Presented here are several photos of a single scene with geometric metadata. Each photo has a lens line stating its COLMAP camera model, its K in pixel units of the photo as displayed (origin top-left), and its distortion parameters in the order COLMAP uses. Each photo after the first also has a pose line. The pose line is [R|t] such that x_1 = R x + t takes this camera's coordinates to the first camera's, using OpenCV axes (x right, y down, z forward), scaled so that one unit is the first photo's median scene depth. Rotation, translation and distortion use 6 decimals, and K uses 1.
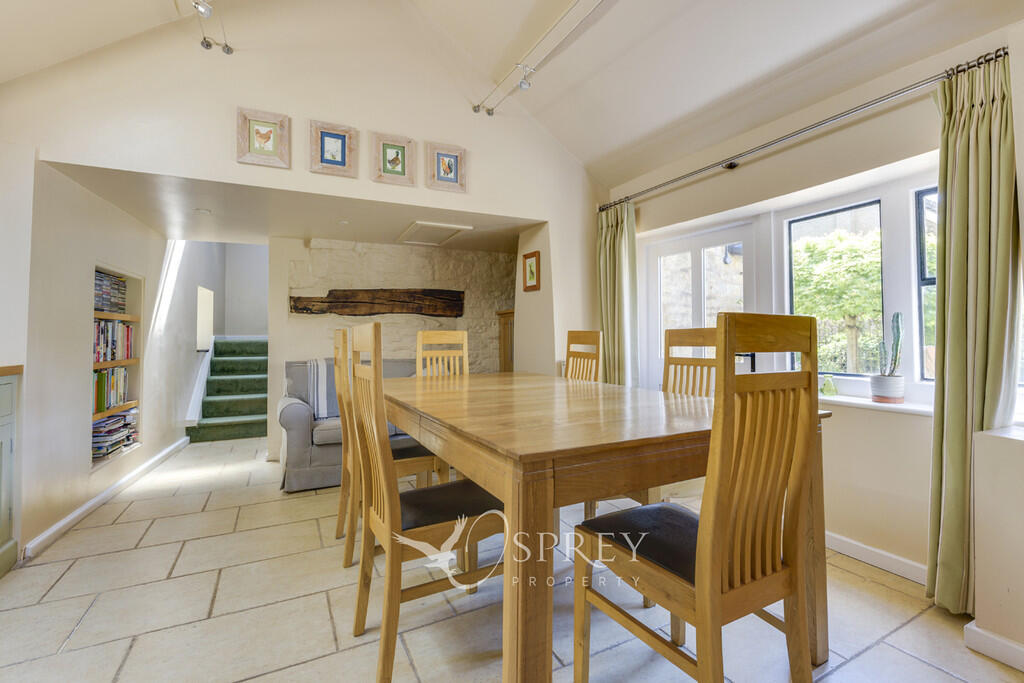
lens RADIAL K [[442.6, 0, 516.7], [0, 442.6, 324.6], [0, 0, 1]] dist [0.002100, 0.000173]
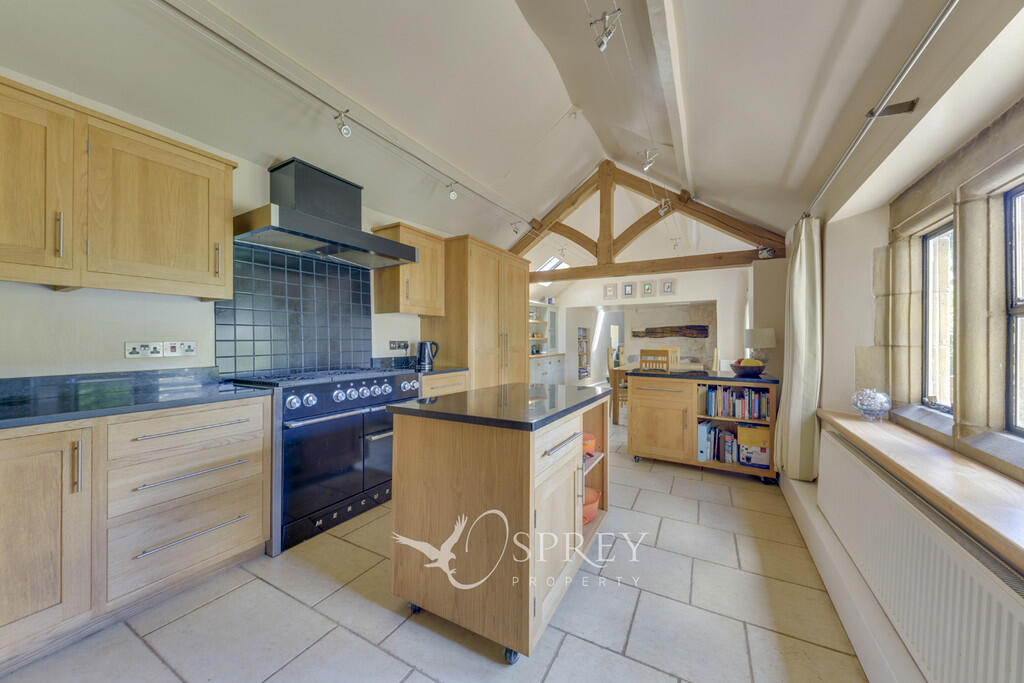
lens RADIAL K [[364.1, 0, 514.7], [0, 364.1, 336.1], [0, 0, 1]] dist [0.000412, 0.000025]
pose [[0.551110, 0.000460, -0.834432, 0.915683], [0.020670, 0.999685, 0.014202, -0.077299], [0.834176, -0.025075, 0.550928, -0.794006]]
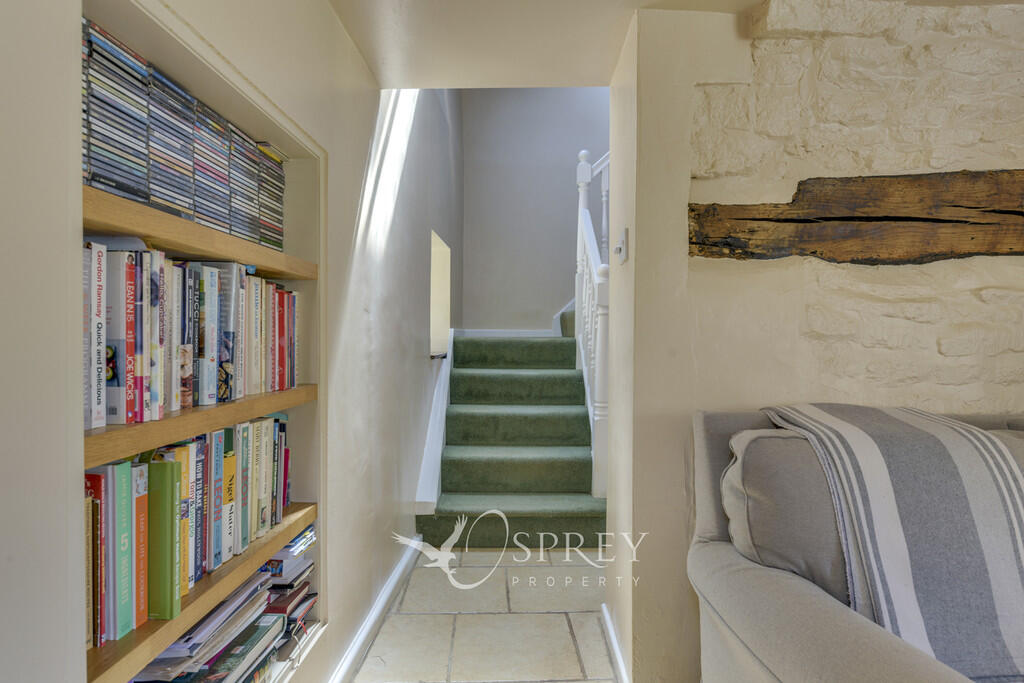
lens RADIAL K [[549.9, 0, 512.0], [0, 549.9, 341.5], [0, 0, 1]] dist [0.001555, 0.000246]
pose [[0.902596, 0.017779, -0.430122, -0.437327], [-0.001924, 0.999303, 0.037268, 0.020736], [0.430485, -0.032810, 0.902001, 0.561507]]
